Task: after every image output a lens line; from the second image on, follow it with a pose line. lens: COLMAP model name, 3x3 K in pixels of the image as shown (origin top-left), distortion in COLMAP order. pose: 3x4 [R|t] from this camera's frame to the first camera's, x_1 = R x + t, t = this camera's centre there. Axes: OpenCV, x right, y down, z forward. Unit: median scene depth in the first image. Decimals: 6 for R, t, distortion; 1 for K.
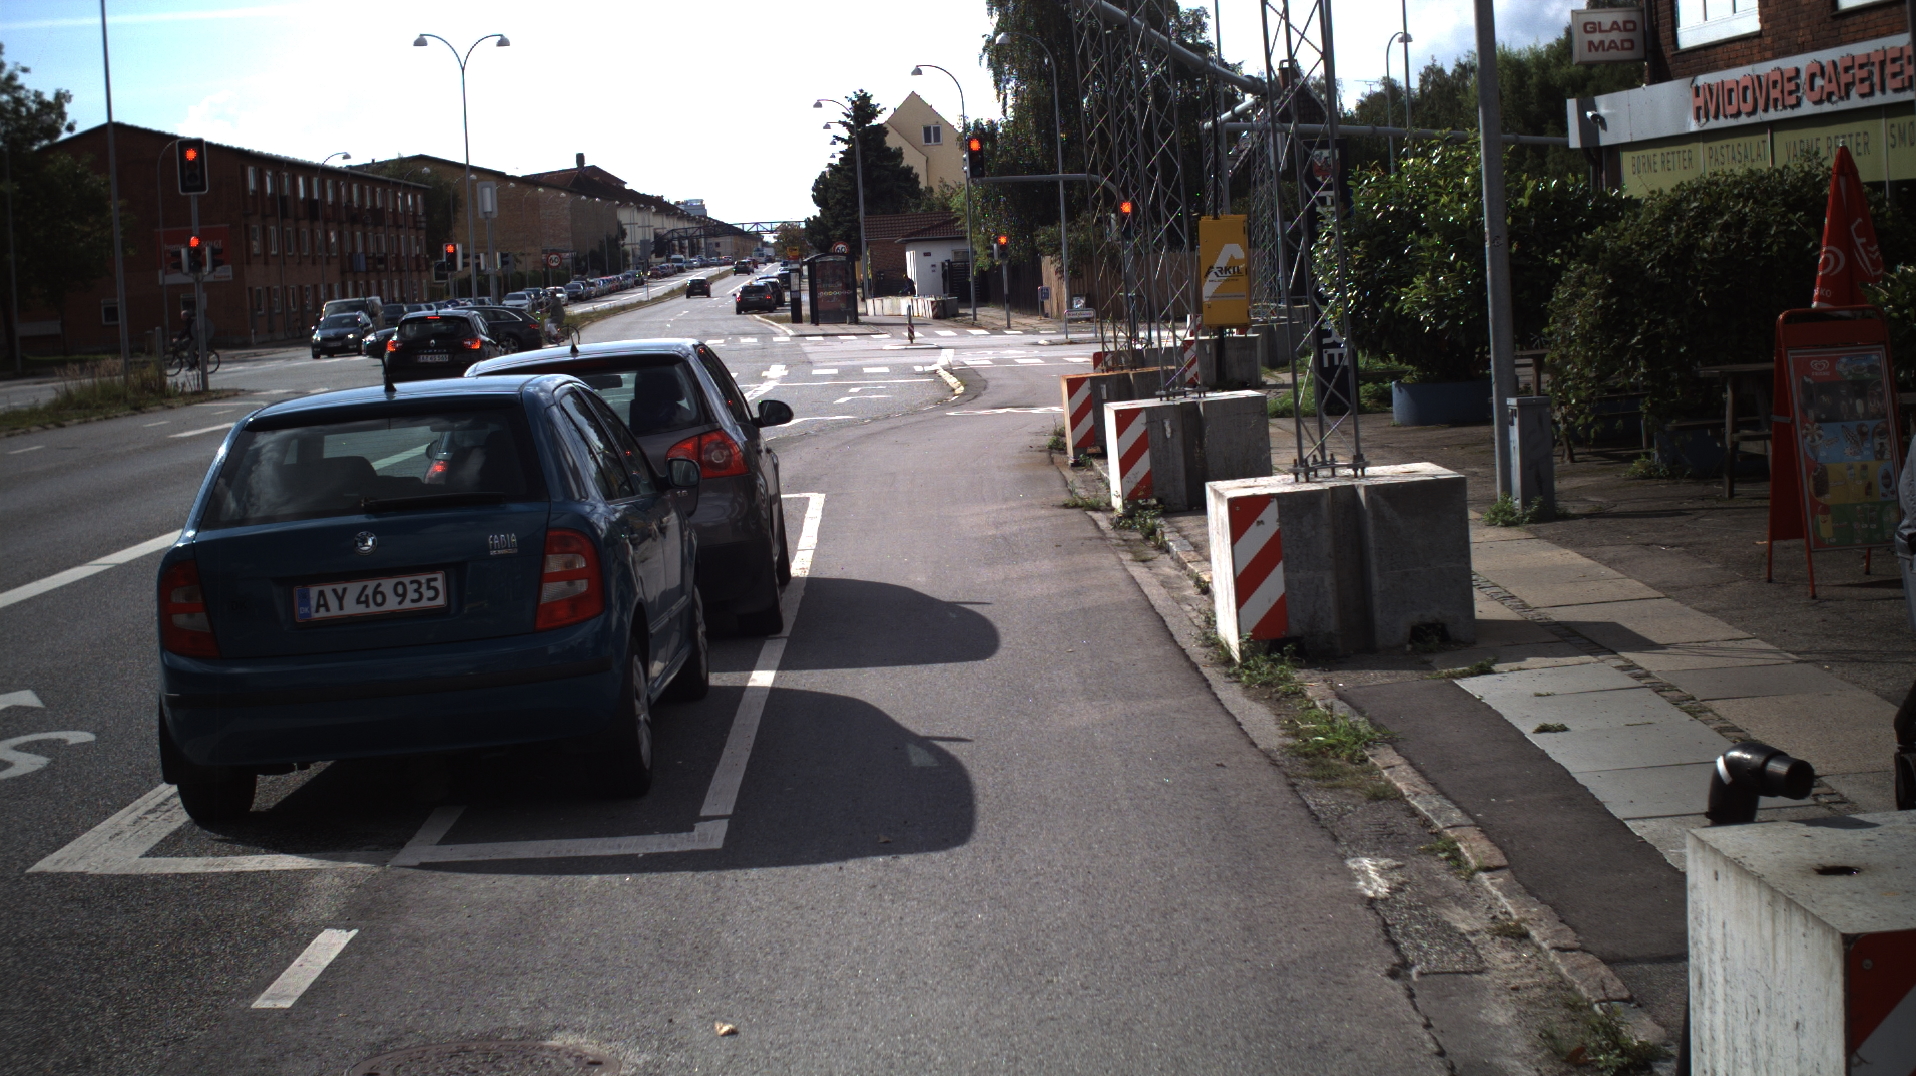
lens RADIAL K [[3476.0, 0, 958.0], [0, 3476.0, 538.0], [0, 0, 1]] dist [-0.298922, 0.465544]
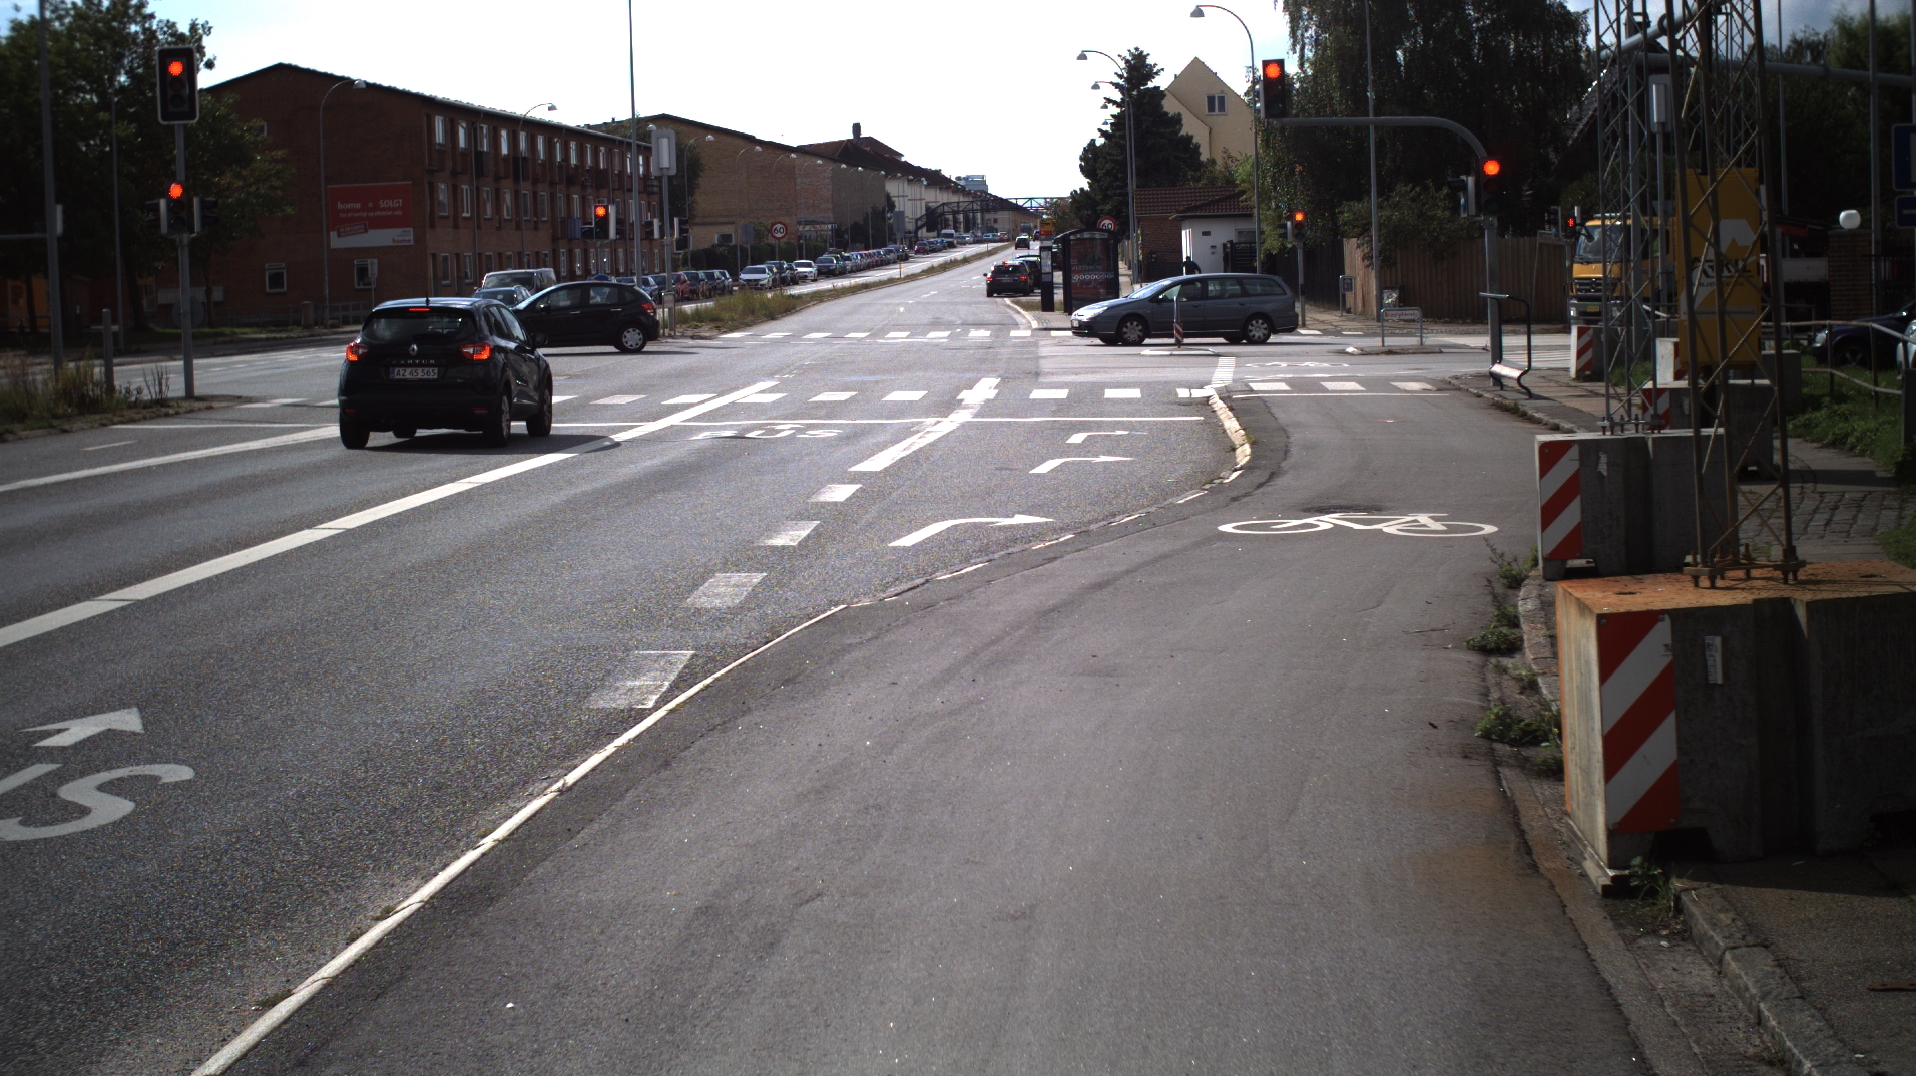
lens RADIAL K [[3476.0, 0, 958.0], [0, 3476.0, 538.0], [0, 0, 1]] dist [-0.298922, 0.465544]
pose [[0.996510, 0.027223, -0.078915, -0.000412], [-0.026749, 0.999617, 0.007061, -0.012660], [0.079077, -0.004925, 0.996856, 0.163515]]
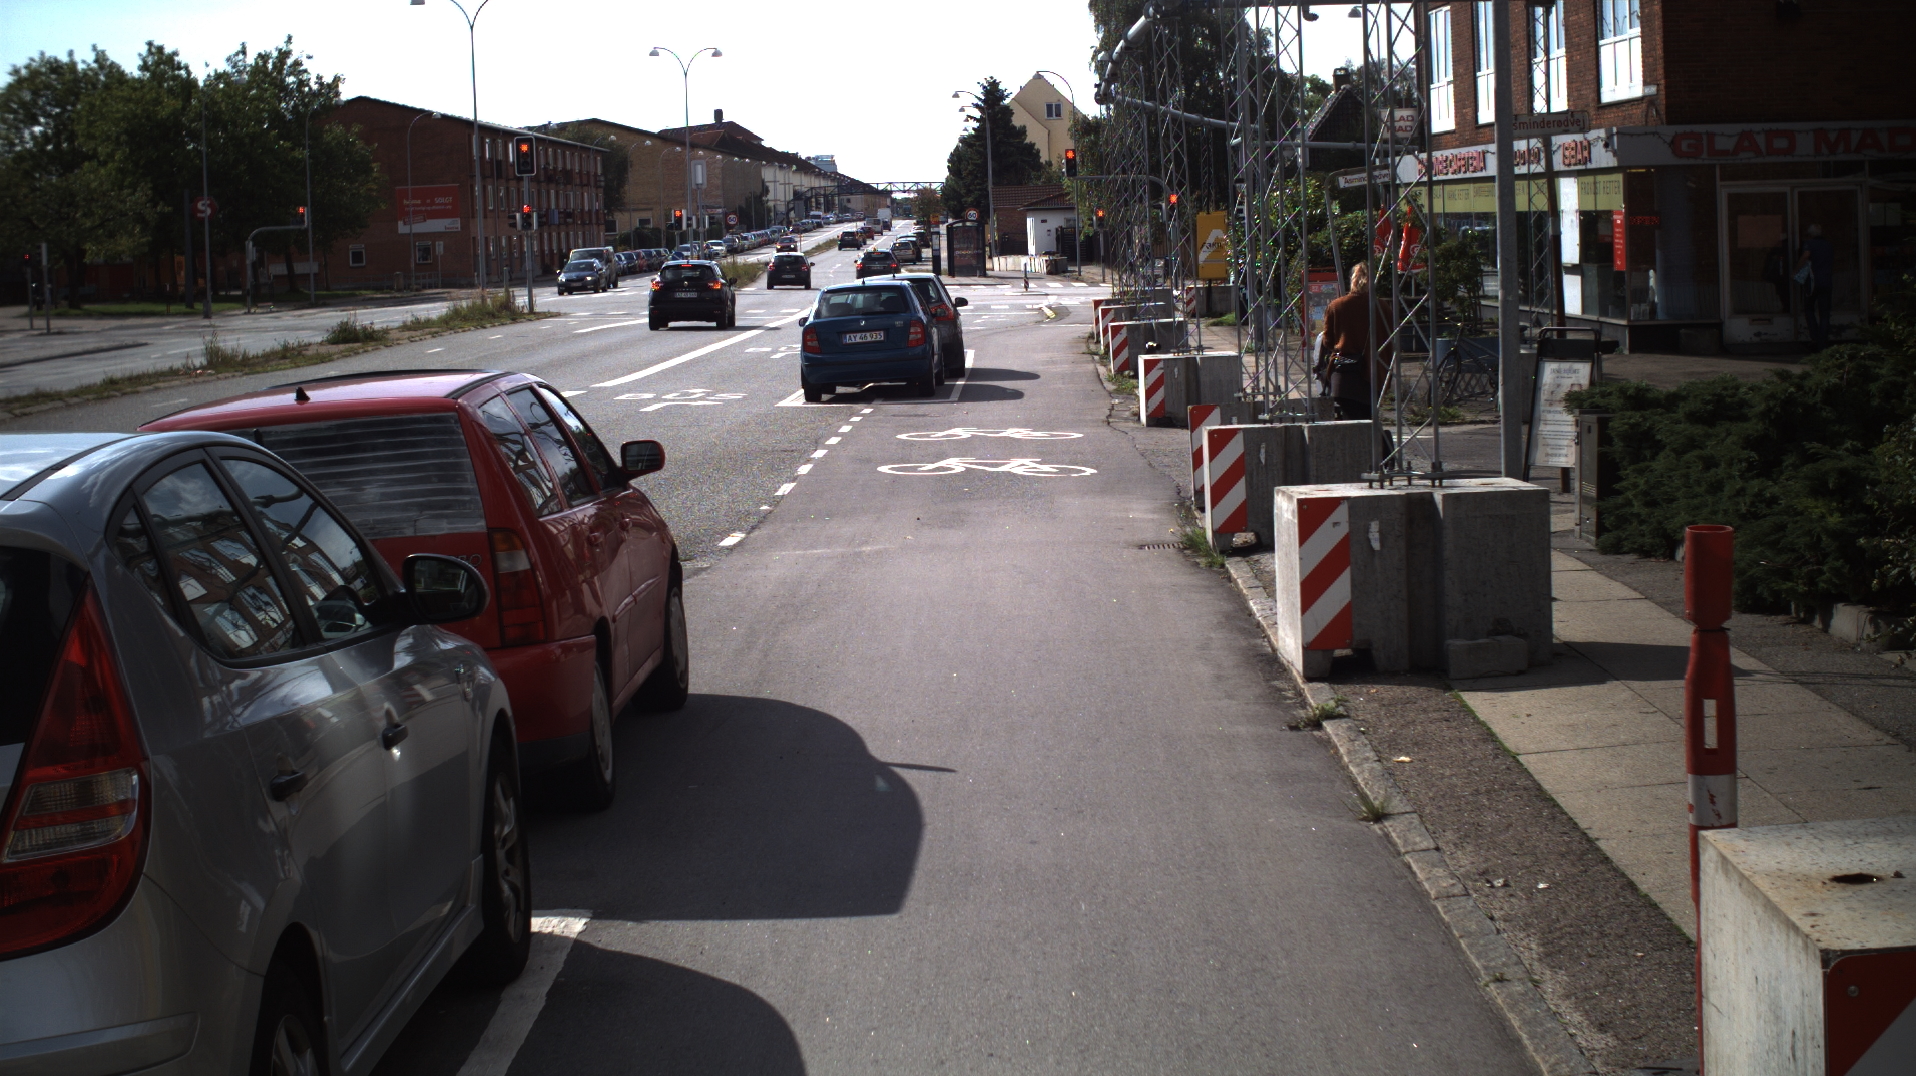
lens RADIAL K [[3476.0, 0, 958.0], [0, 3476.0, 538.0], [0, 0, 1]] dist [-0.298922, 0.465544]
pose [[0.999192, 0.020784, -0.034405, 0.005843], [-0.020362, 0.999713, 0.012595, 0.016305], [0.034657, -0.011884, 0.999329, -0.243250]]
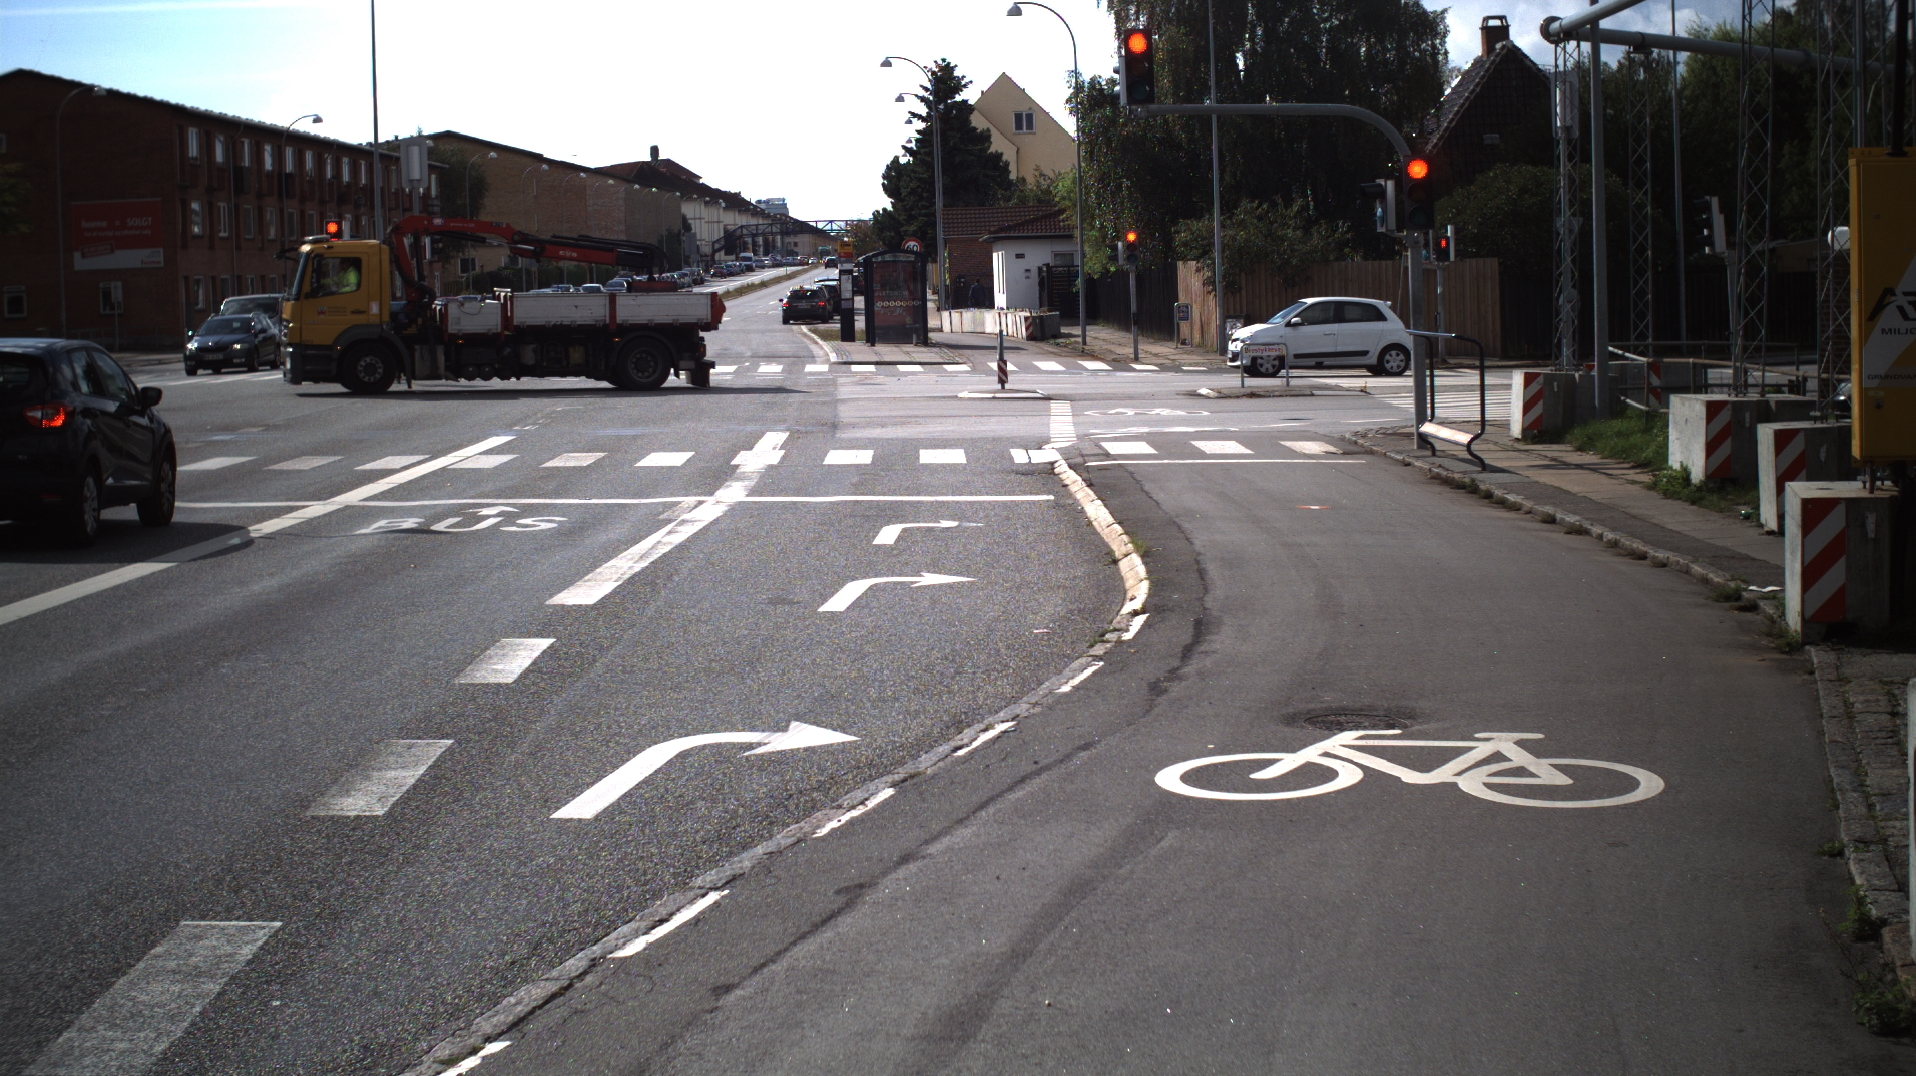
lens RADIAL K [[3476.0, 0, 958.0], [0, 3476.0, 538.0], [0, 0, 1]] dist [-0.298922, 0.465544]
pose [[0.999405, 0.026742, -0.021768, -0.004734], [-0.026777, 0.999641, -0.001328, -0.018764], [0.021725, 0.001910, 0.999762, 0.243578]]
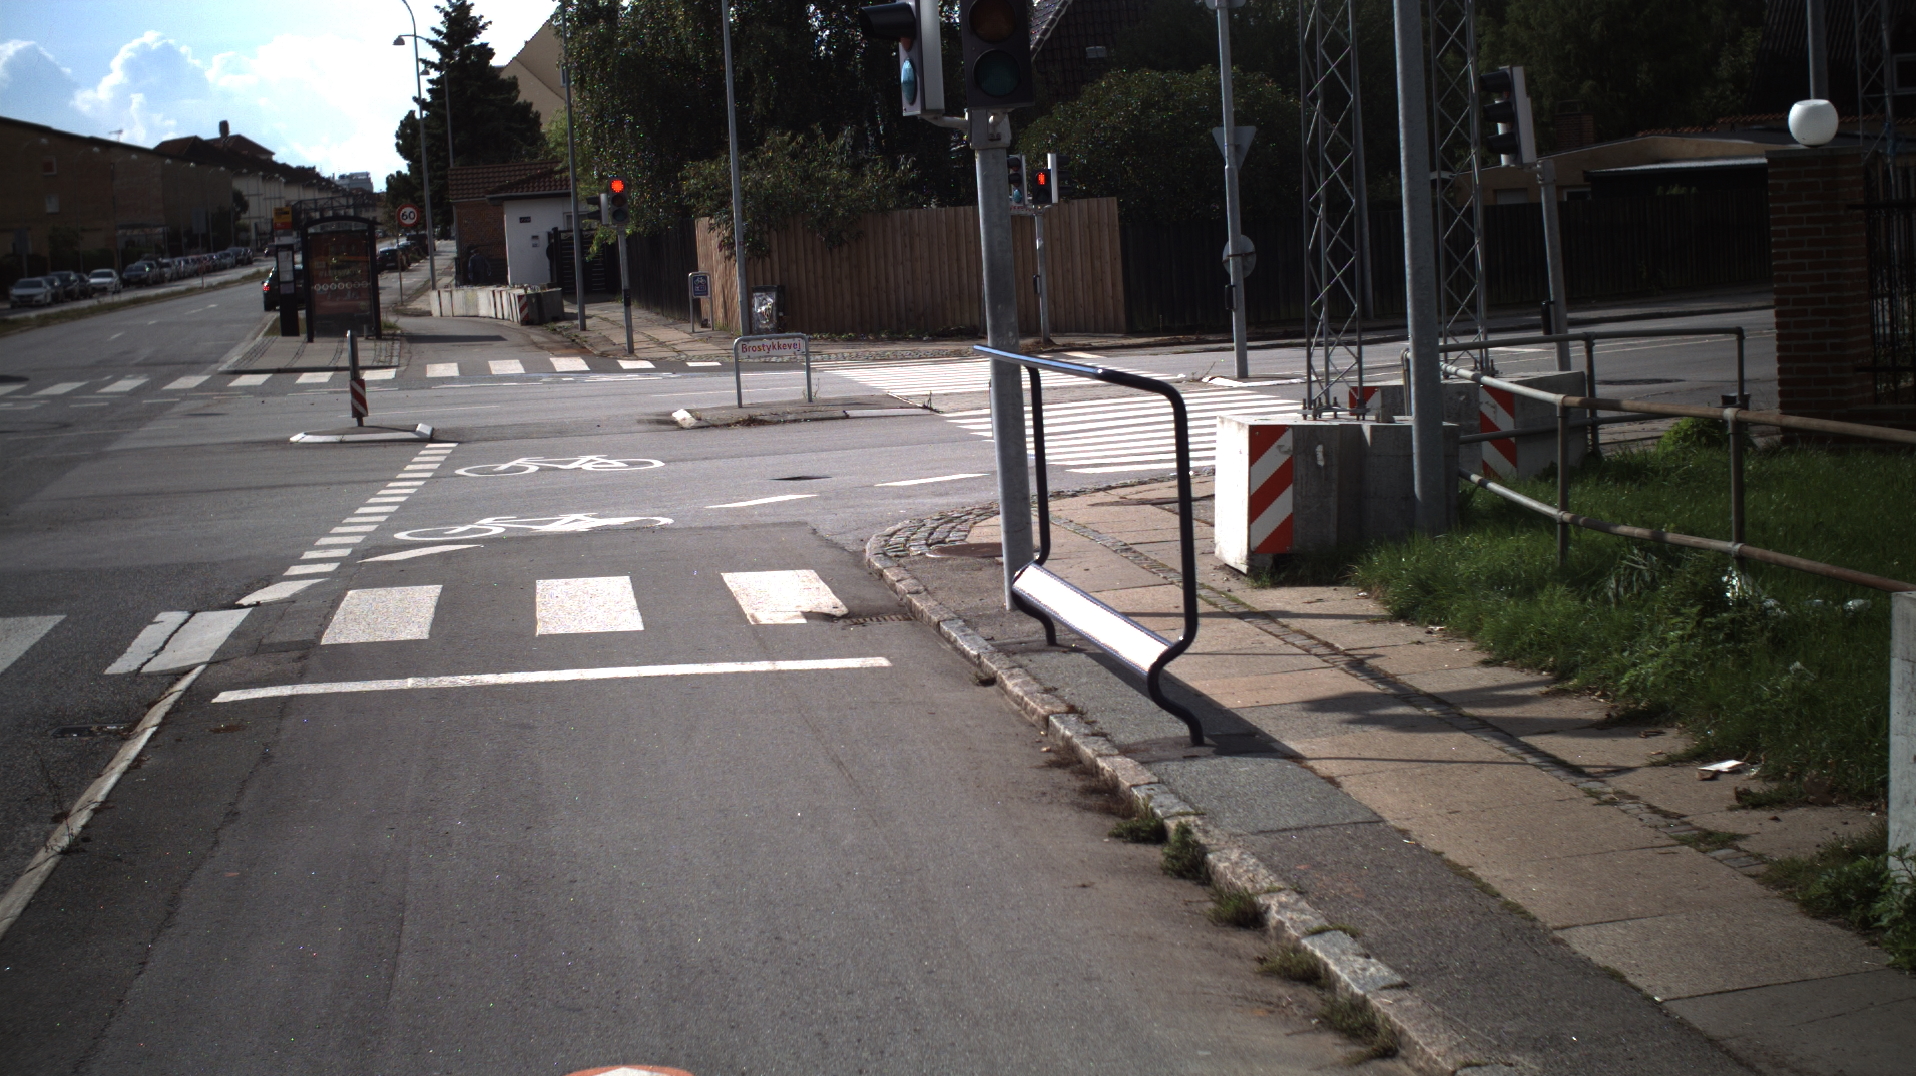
lens RADIAL K [[3476.0, 0, 958.0], [0, 3476.0, 538.0], [0, 0, 1]] dist [-0.298922, 0.465544]
pose [[0.995678, -0.012331, 0.092052, 0.013065], [0.011587, 0.999896, 0.008619, -0.031080], [-0.092149, -0.007515, 0.995717, 0.403094]]
